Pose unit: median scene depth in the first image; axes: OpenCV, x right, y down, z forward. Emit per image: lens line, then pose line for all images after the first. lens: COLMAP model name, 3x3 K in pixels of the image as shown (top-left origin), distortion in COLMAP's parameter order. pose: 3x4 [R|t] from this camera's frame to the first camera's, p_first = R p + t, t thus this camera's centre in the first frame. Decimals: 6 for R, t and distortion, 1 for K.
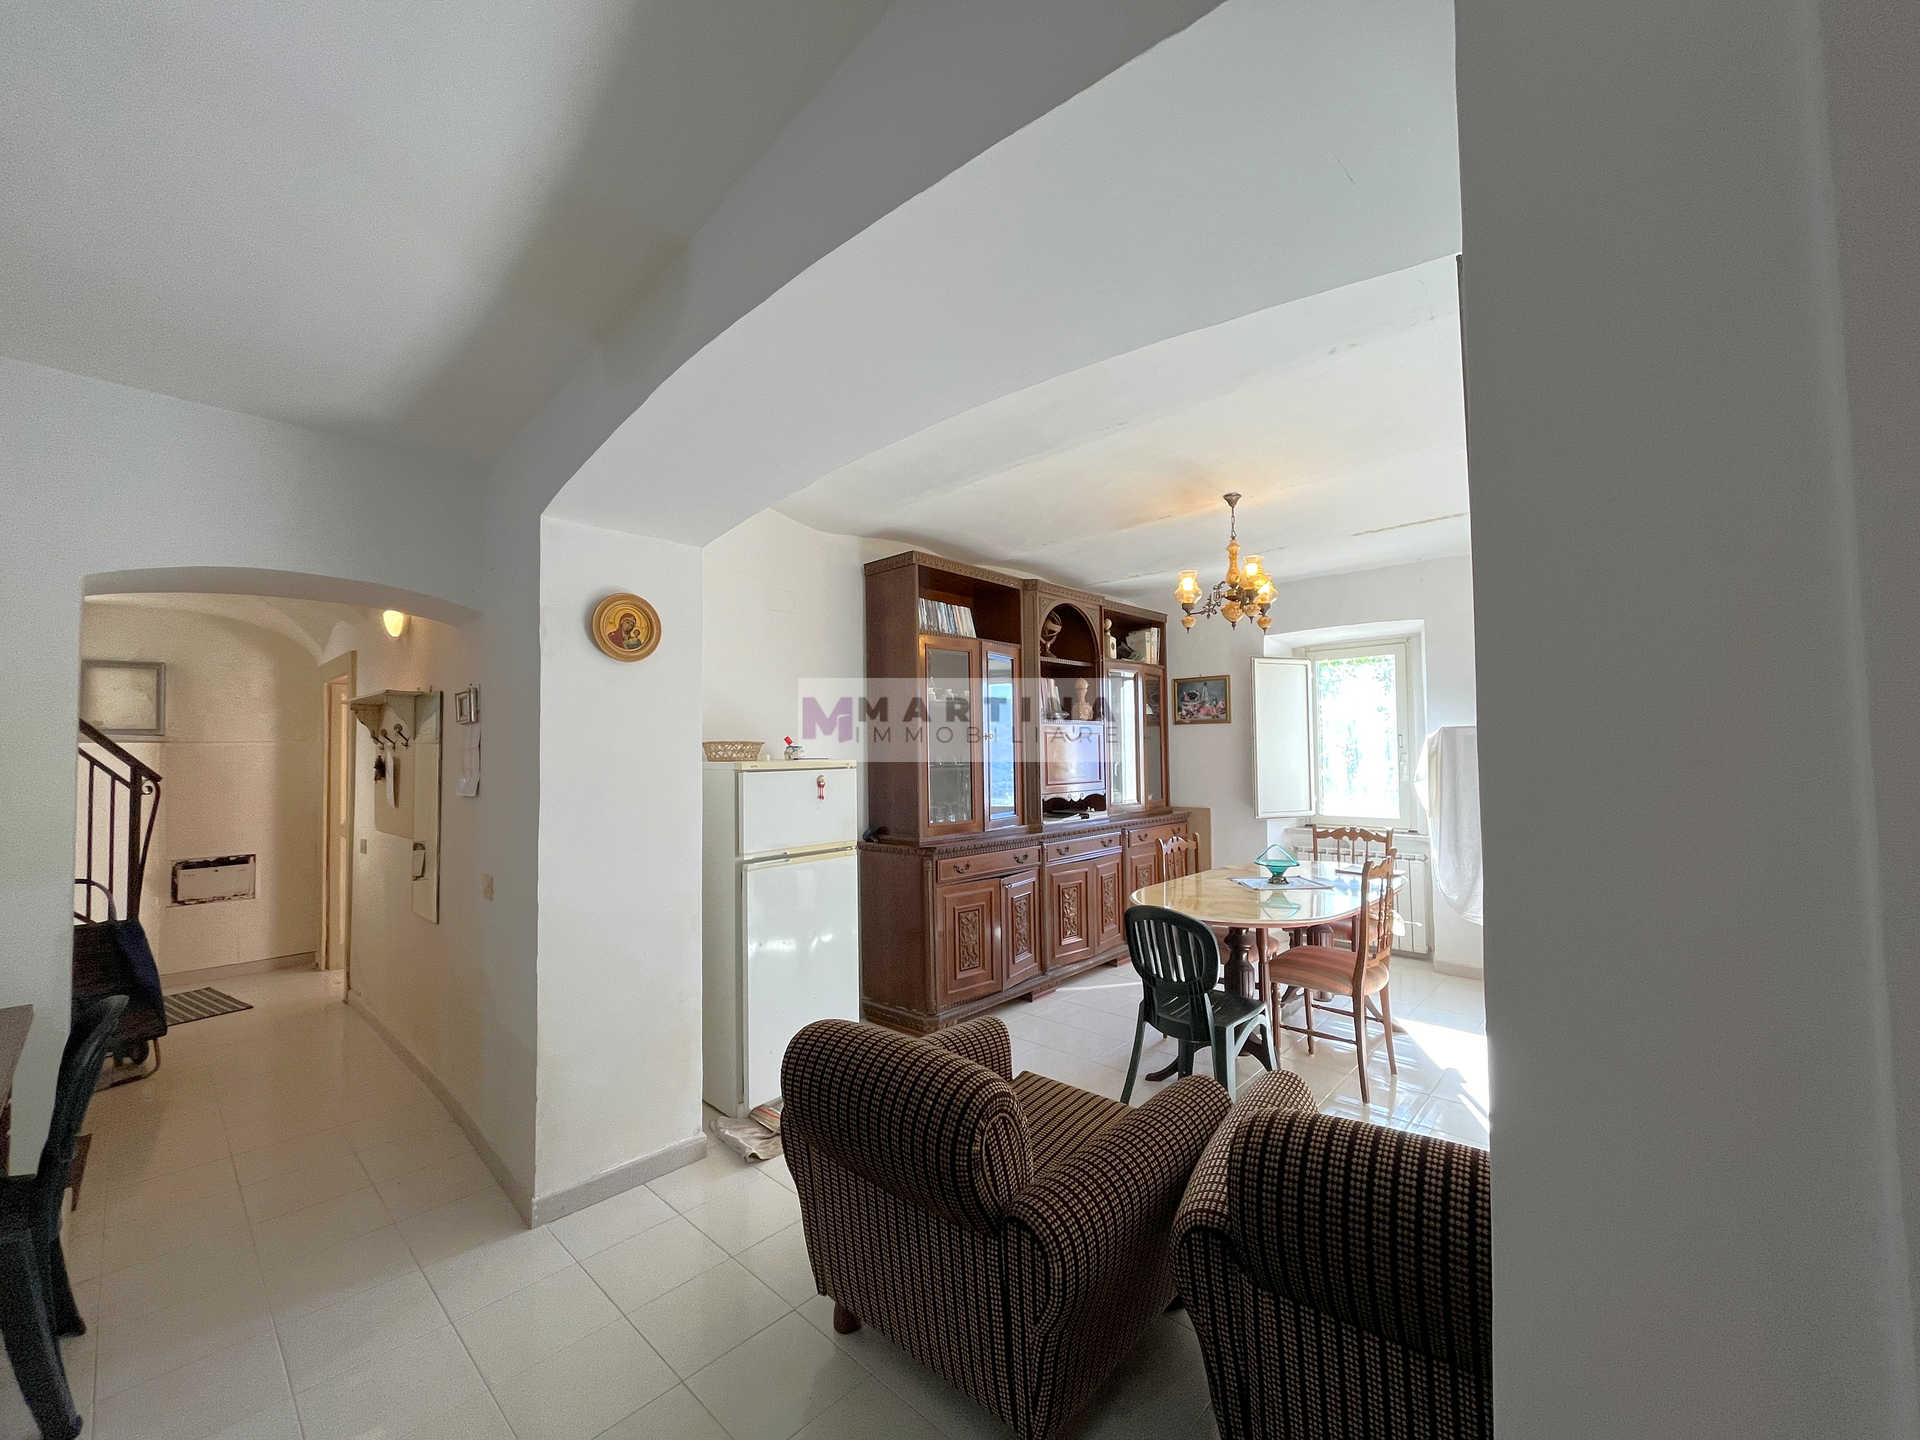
lens RADIAL K [[776.4, 0, 963.0], [0, 776.4, 723.5], [0, 0, 1]] dist [-0.000619, 0.000755]
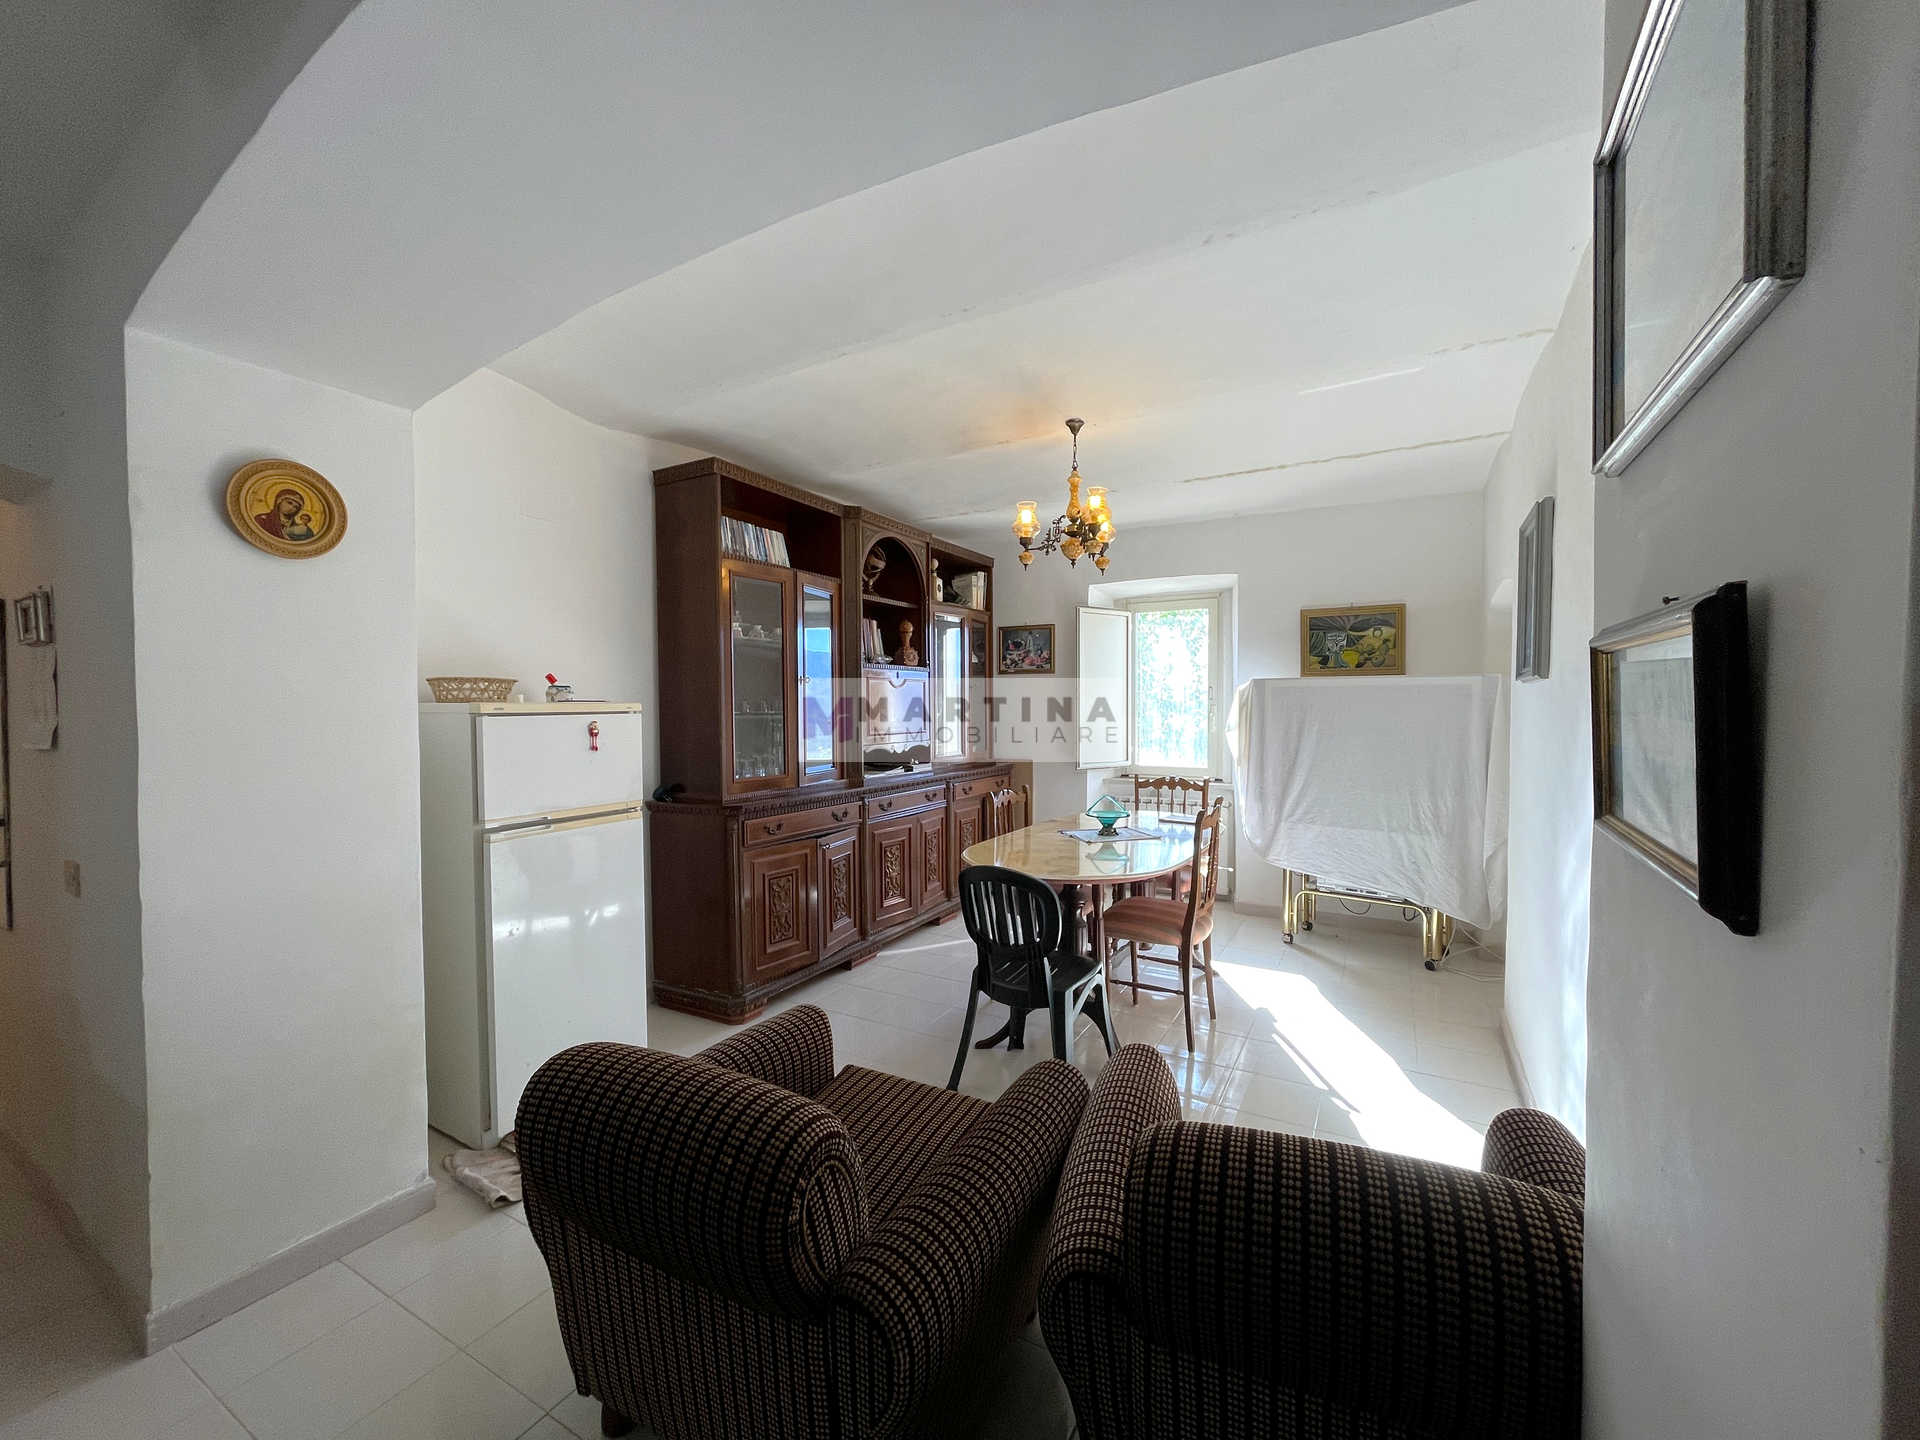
lens RADIAL K [[776.4, 0, 963.0], [0, 776.4, 723.5], [0, 0, 1]] dist [-0.000619, 0.000755]
pose [[0.971517, 0.002608, 0.236957, -0.001167], [-0.016426, 0.998275, 0.056362, 0.014931], [-0.236401, -0.058649, 0.969884, 0.109335]]
